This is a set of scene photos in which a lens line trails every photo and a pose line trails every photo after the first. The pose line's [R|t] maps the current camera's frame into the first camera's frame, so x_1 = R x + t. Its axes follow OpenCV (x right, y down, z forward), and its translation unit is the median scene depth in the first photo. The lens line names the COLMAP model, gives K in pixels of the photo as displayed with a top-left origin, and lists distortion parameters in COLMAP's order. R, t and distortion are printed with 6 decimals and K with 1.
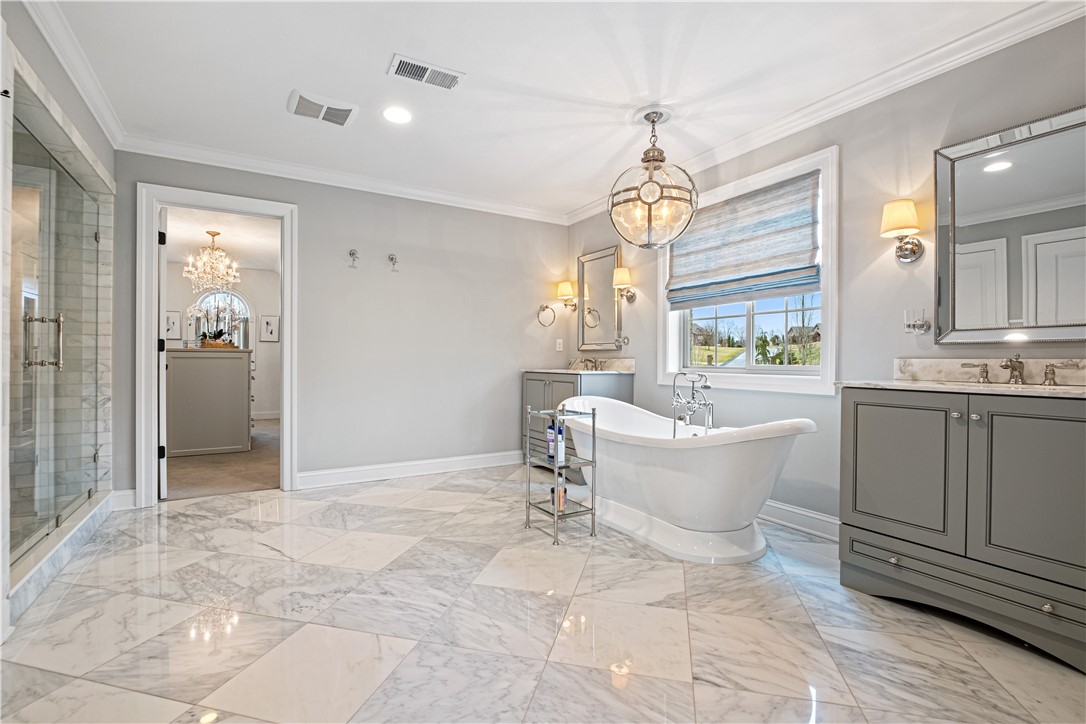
lens RADIAL K [[495.3, 0, 547.1], [0, 495.3, 359.7], [0, 0, 1]] dist [-0.008533, -0.000702]
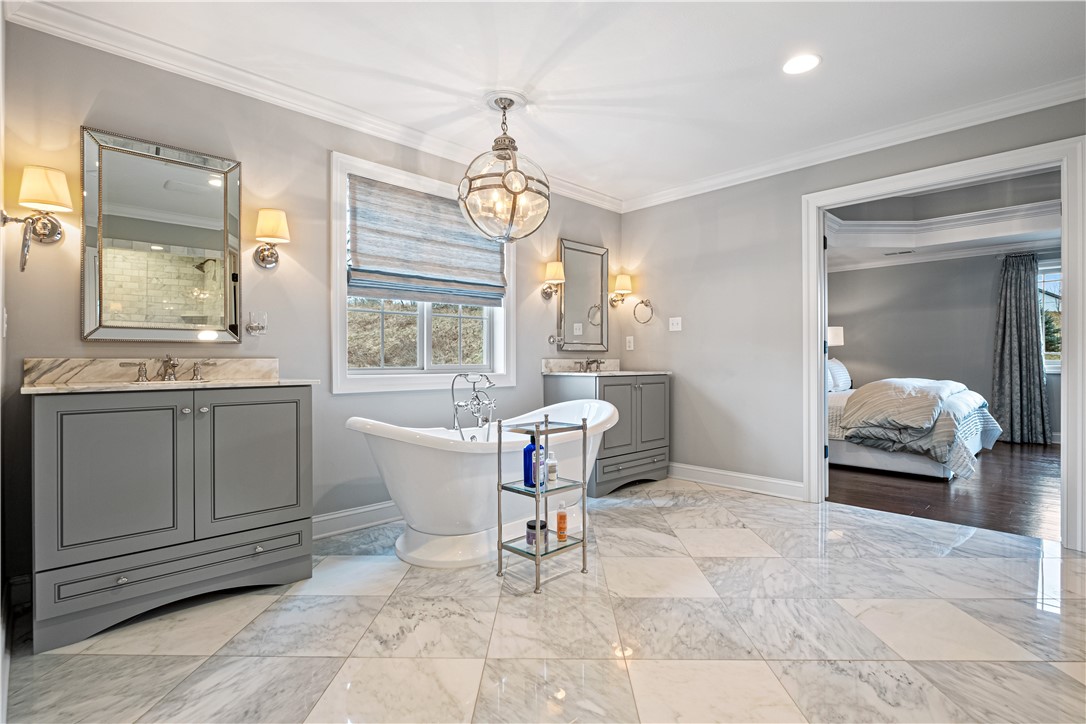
lens RADIAL K [[523.3, 0, 547.2], [0, 523.3, 360.7], [0, 0, 1]] dist [-0.002955, 0.000068]
pose [[-0.220830, -0.004971, 0.975300, -0.872339], [-0.001029, 0.999988, 0.004864, -0.004568], [-0.975312, 0.000070, -0.220832, 1.276608]]
